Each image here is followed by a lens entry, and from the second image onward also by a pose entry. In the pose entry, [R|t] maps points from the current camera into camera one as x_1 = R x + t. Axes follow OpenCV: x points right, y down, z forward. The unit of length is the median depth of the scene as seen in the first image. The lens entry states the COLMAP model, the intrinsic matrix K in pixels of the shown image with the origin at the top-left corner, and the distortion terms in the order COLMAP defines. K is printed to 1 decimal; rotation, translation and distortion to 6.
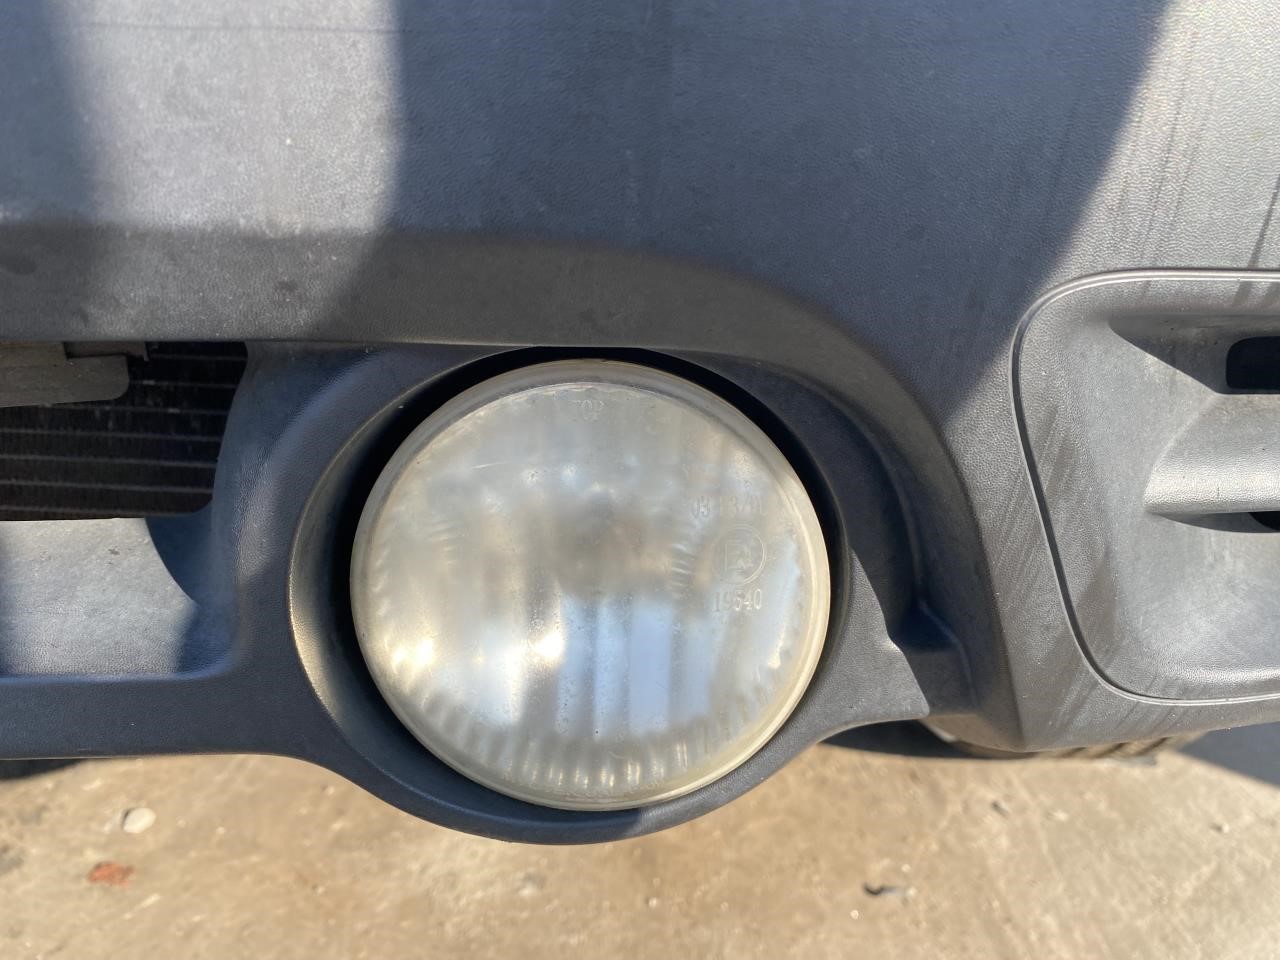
lens RADIAL K [[979.0, 0, 643.9], [0, 979.0, 481.8], [0, 0, 1]] dist [0.010179, -0.014522]
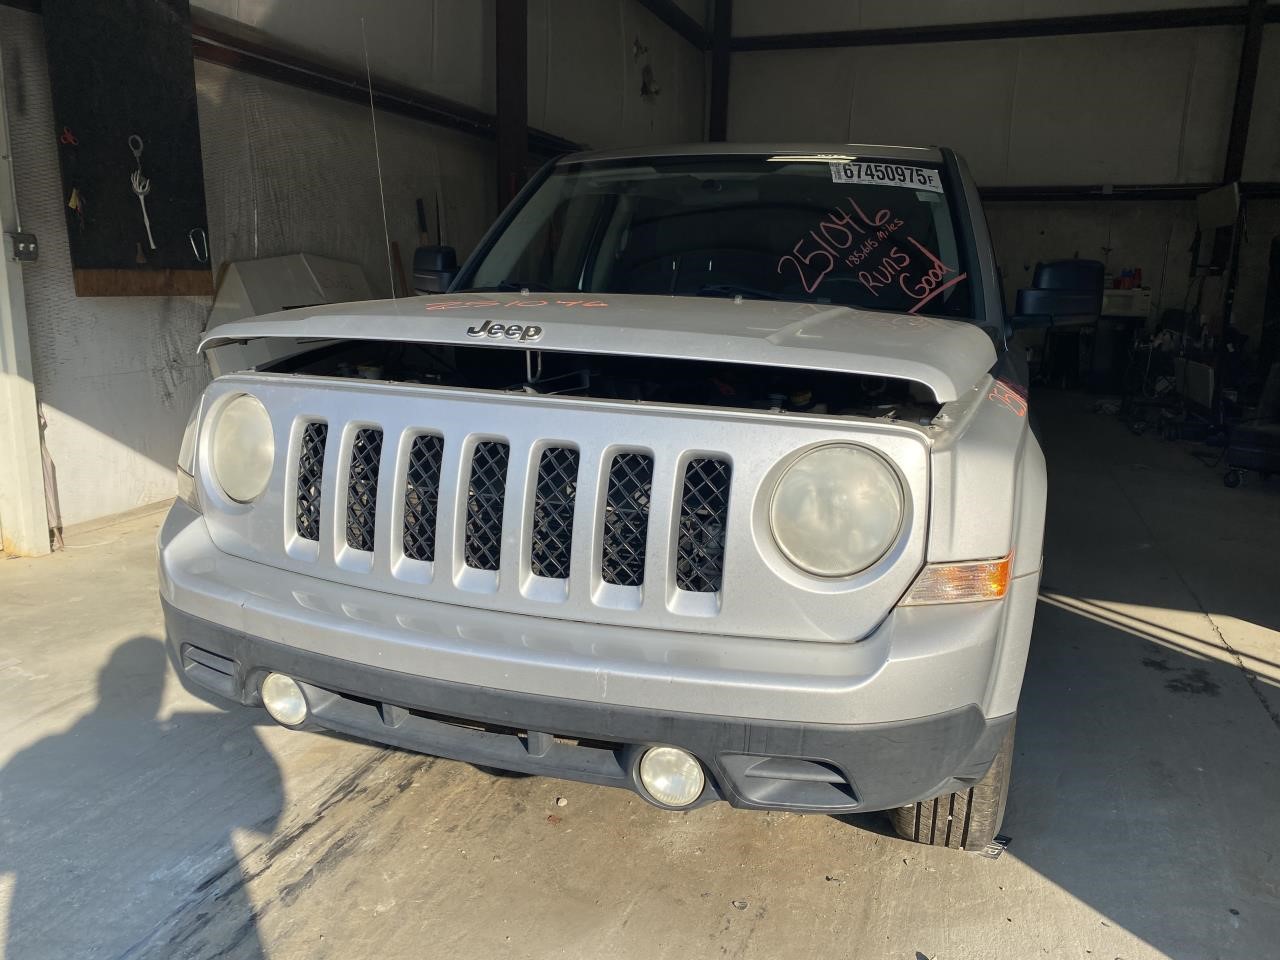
lens RADIAL K [[979.0, 0, 644.9], [0, 979.0, 478.8], [0, 0, 1]] dist [0.010179, -0.014522]
pose [[0.947962, 0.067798, -0.311083, 0.489186], [-0.086281, 0.995207, -0.046024, -0.447666], [0.306471, 0.070469, 0.949268, -1.597461]]
